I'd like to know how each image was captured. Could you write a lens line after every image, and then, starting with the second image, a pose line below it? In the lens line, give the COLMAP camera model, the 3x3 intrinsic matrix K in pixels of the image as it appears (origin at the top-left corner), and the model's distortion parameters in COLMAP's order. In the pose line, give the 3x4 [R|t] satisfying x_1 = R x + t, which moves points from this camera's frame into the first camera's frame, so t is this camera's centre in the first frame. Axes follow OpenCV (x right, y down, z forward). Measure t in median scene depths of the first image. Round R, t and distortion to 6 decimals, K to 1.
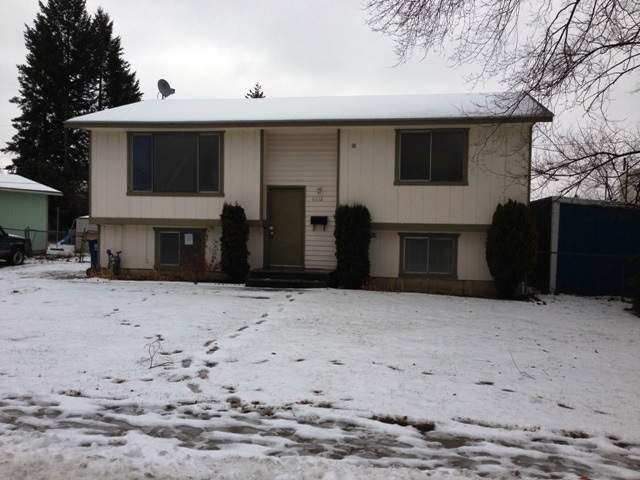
lens RADIAL K [[592.6, 0, 318.5], [0, 592.6, 240.6], [0, 0, 1]] dist [0.039210, 0.000000]
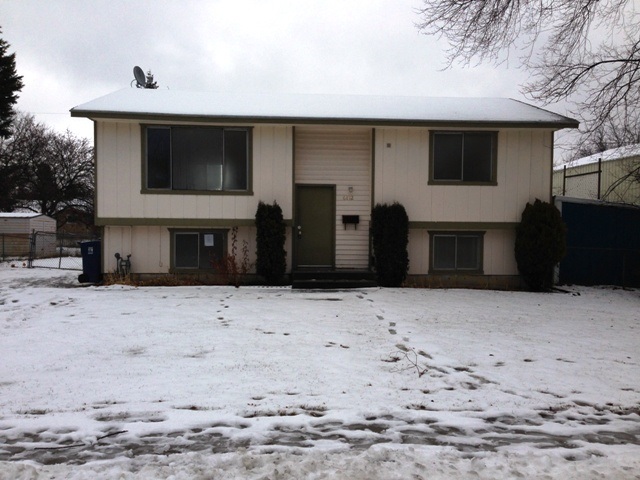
lens RADIAL K [[592.6, 0, 319.1], [0, 592.6, 239.3], [0, 0, 1]] dist [0.039210, 0.000000]
pose [[0.969048, -0.015117, 0.246407, -0.306426], [0.014145, 0.999884, 0.005713, -0.007285], [-0.246465, -0.002051, 0.969149, 0.049608]]
